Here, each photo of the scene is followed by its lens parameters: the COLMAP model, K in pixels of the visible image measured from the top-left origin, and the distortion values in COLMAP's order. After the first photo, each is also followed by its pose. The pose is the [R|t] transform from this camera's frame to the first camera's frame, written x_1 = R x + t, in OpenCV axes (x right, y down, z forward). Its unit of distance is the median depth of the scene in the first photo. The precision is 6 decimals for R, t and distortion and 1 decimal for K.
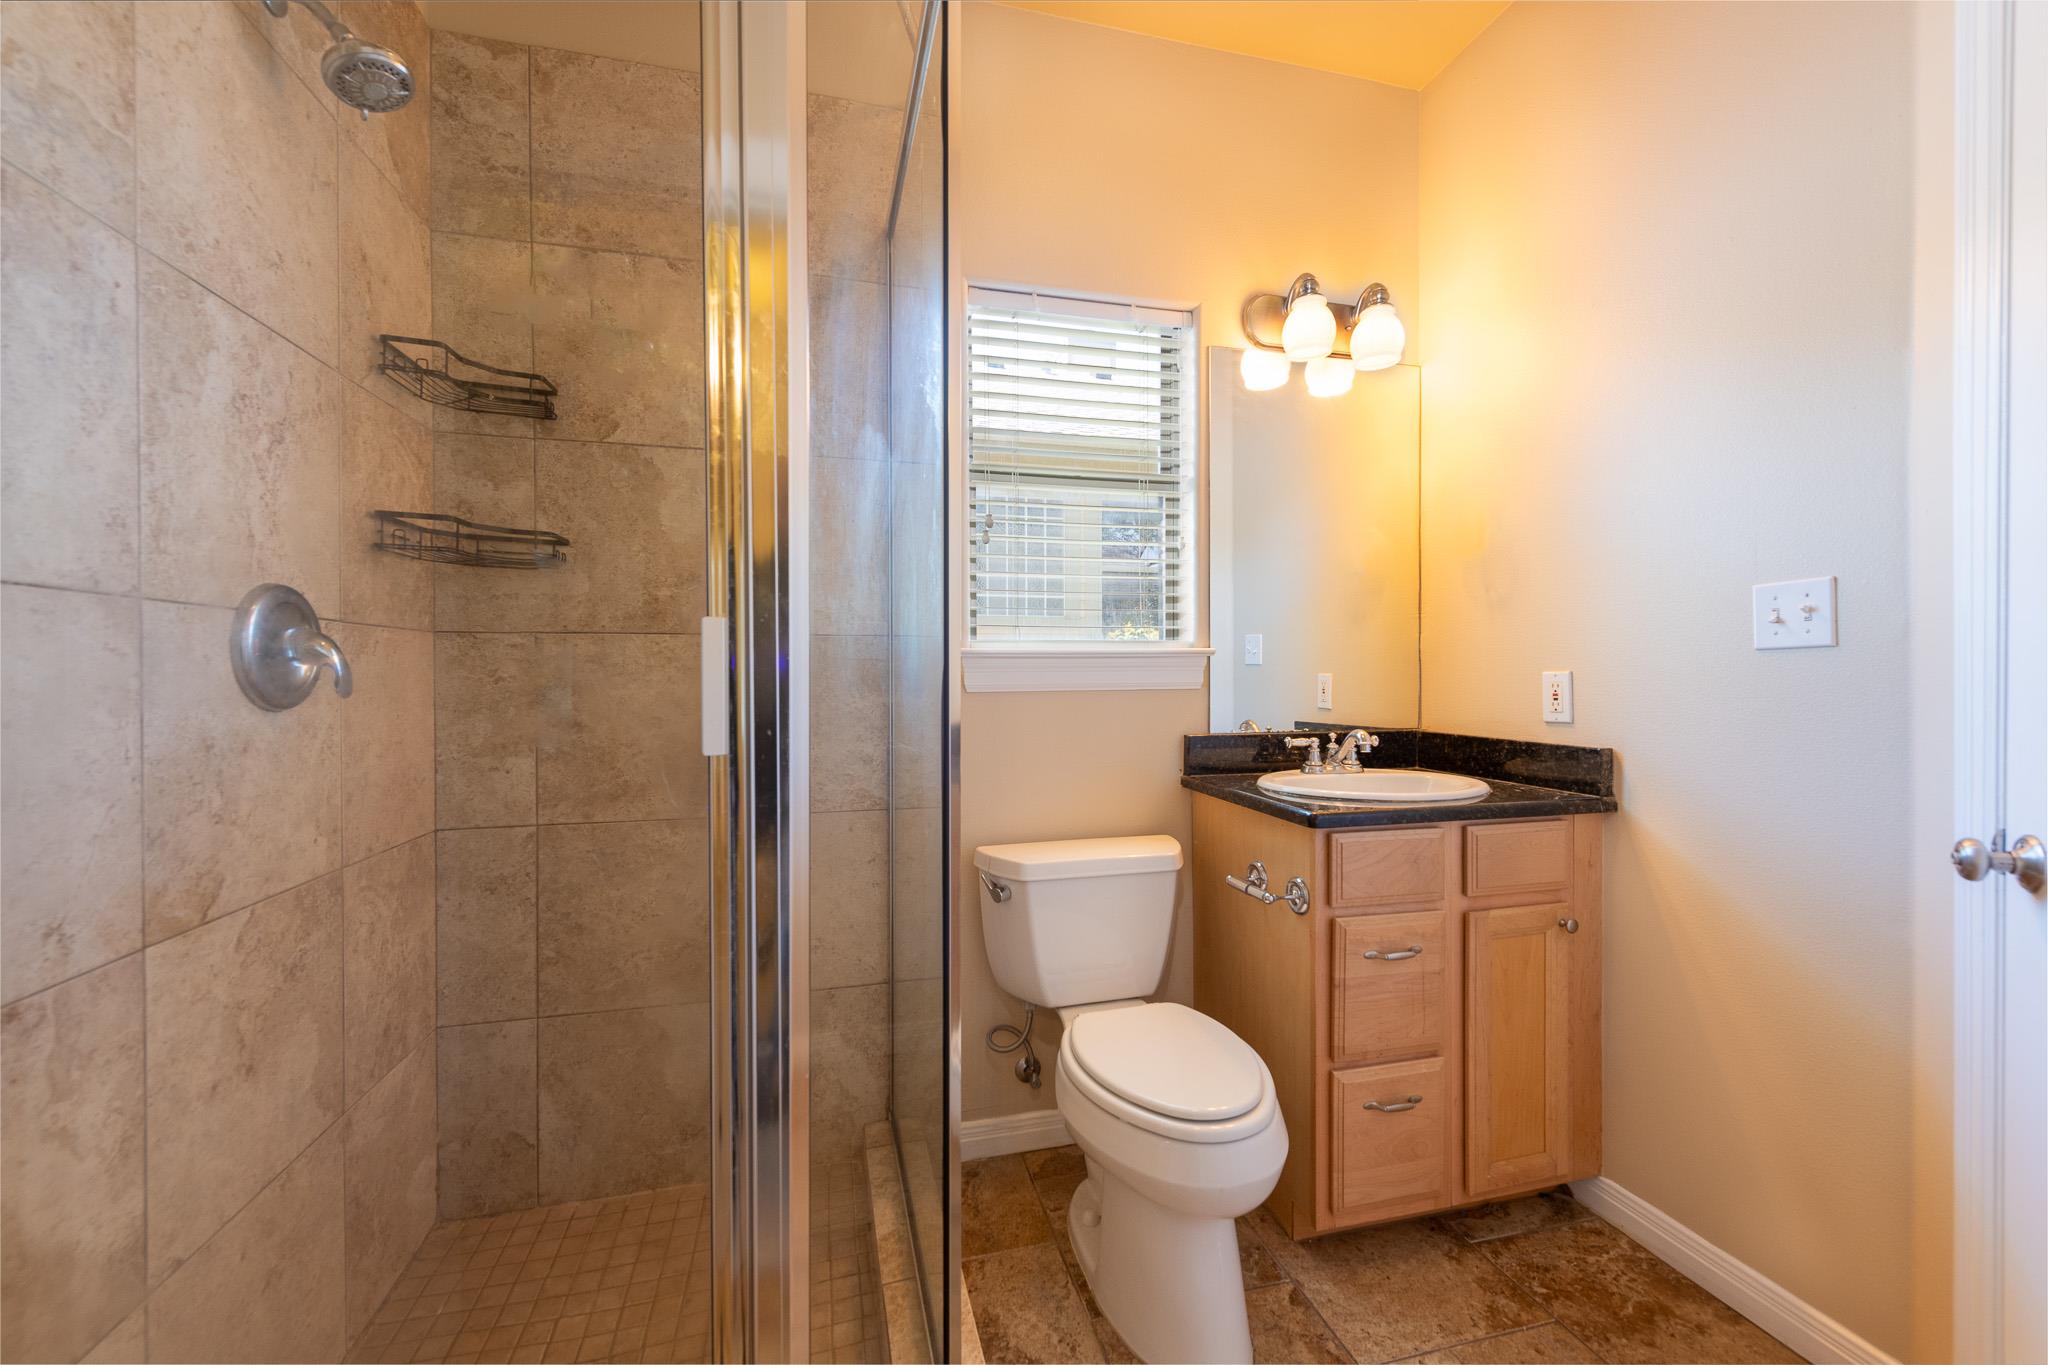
lens RADIAL K [[821.6, 0, 1023.0], [0, 821.6, 677.7], [0, 0, 1]] dist [0.003174, -0.000344]
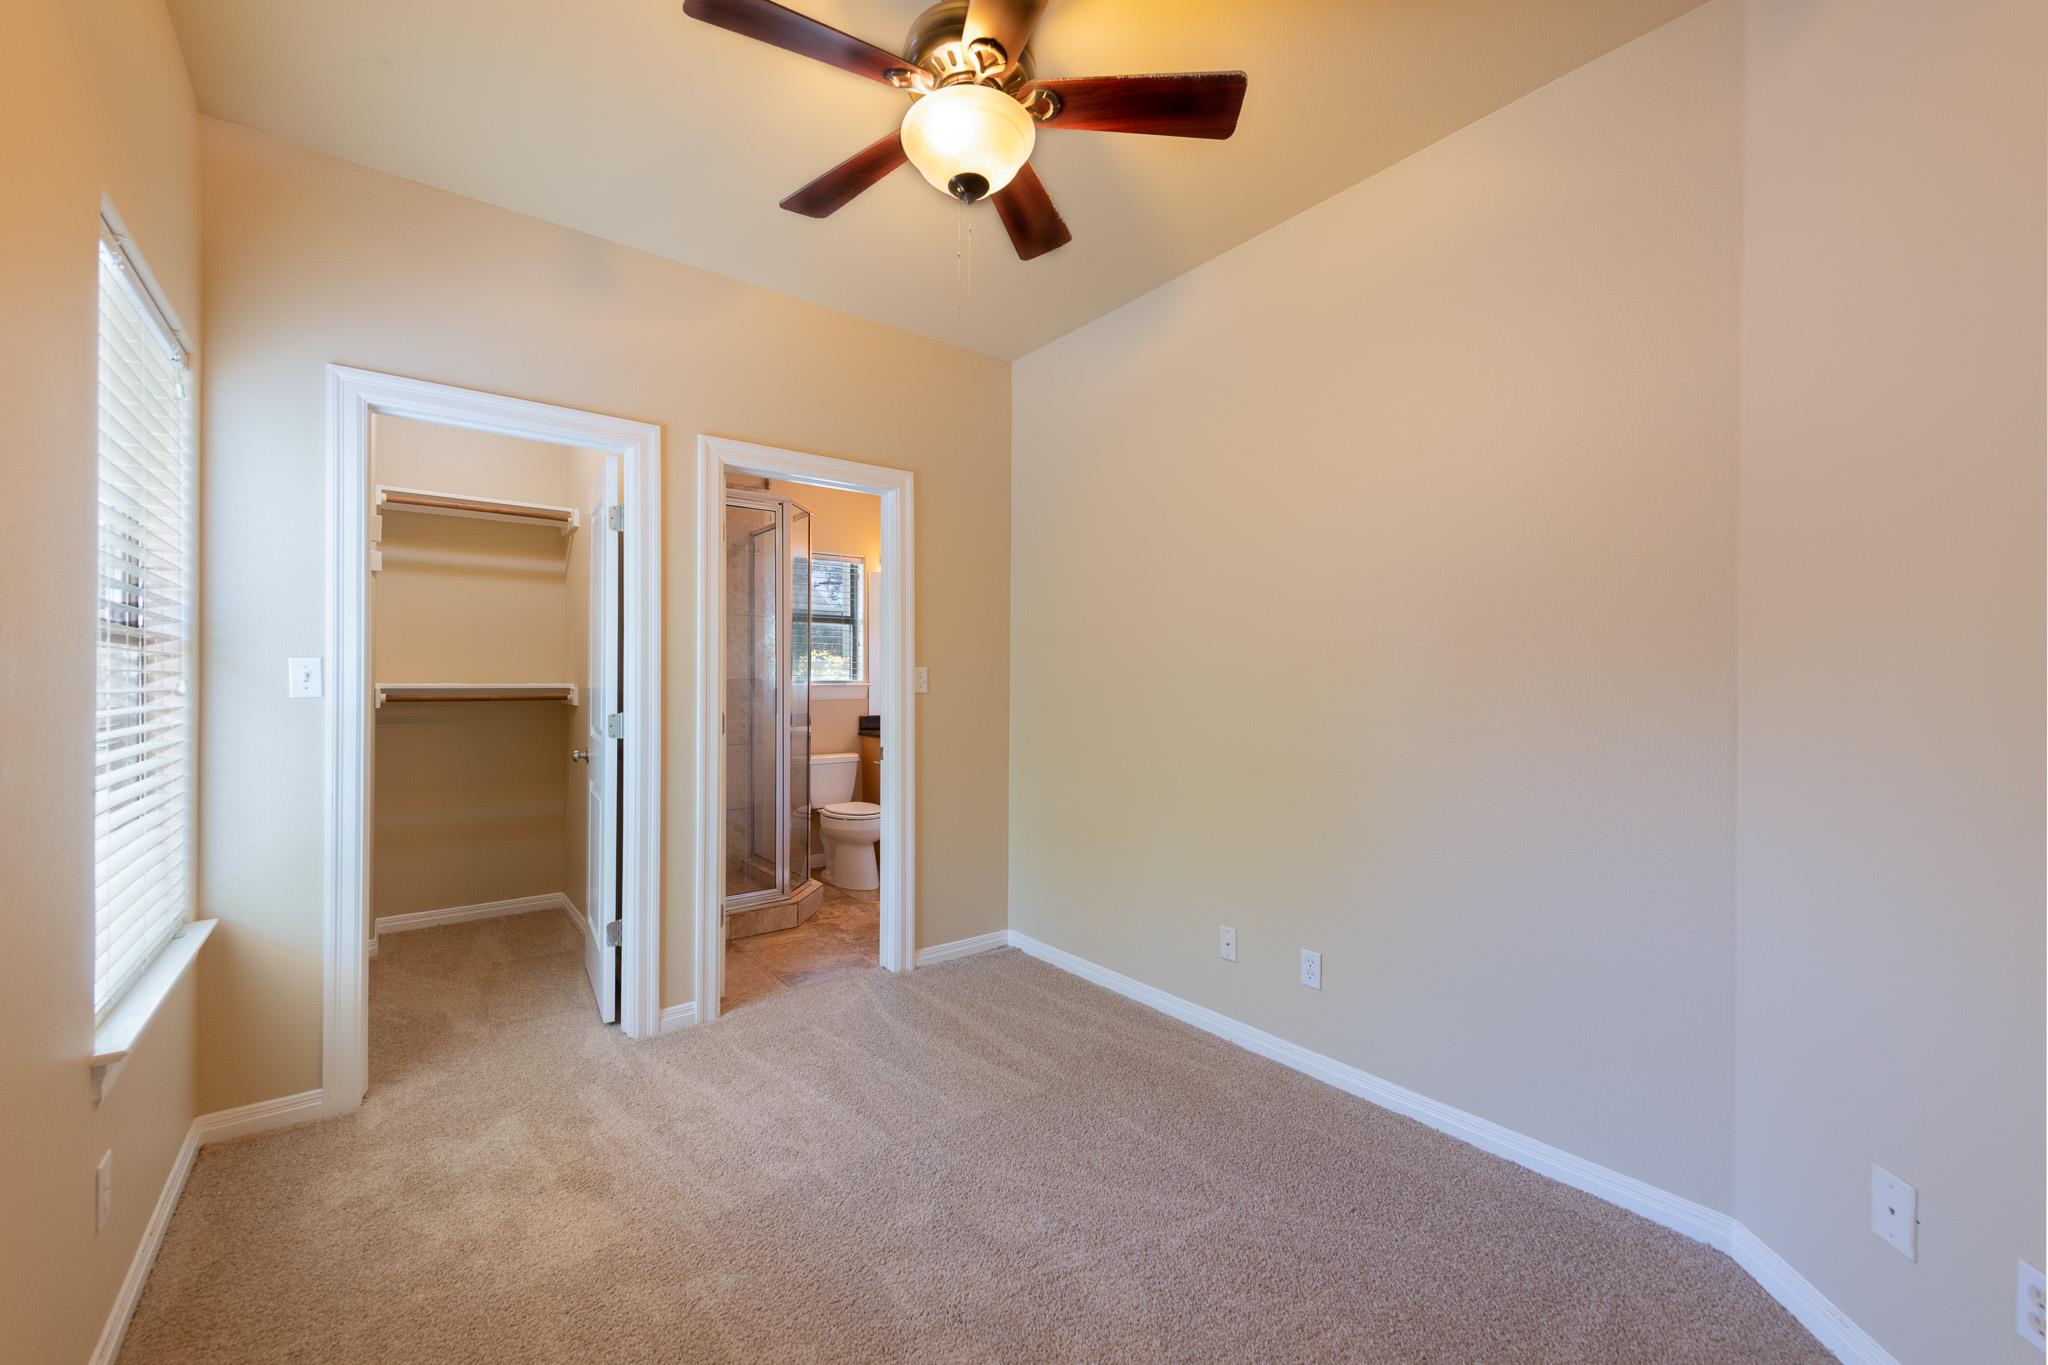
lens RADIAL K [[821.6, 0, 1024.2], [0, 821.6, 678.1], [0, 0, 1]] dist [0.003174, -0.000344]
pose [[0.919177, -0.000071, 0.393845, -0.373646], [0.002584, 0.999980, -0.005850, -0.036646], [-0.393836, 0.006395, 0.919158, -1.713109]]
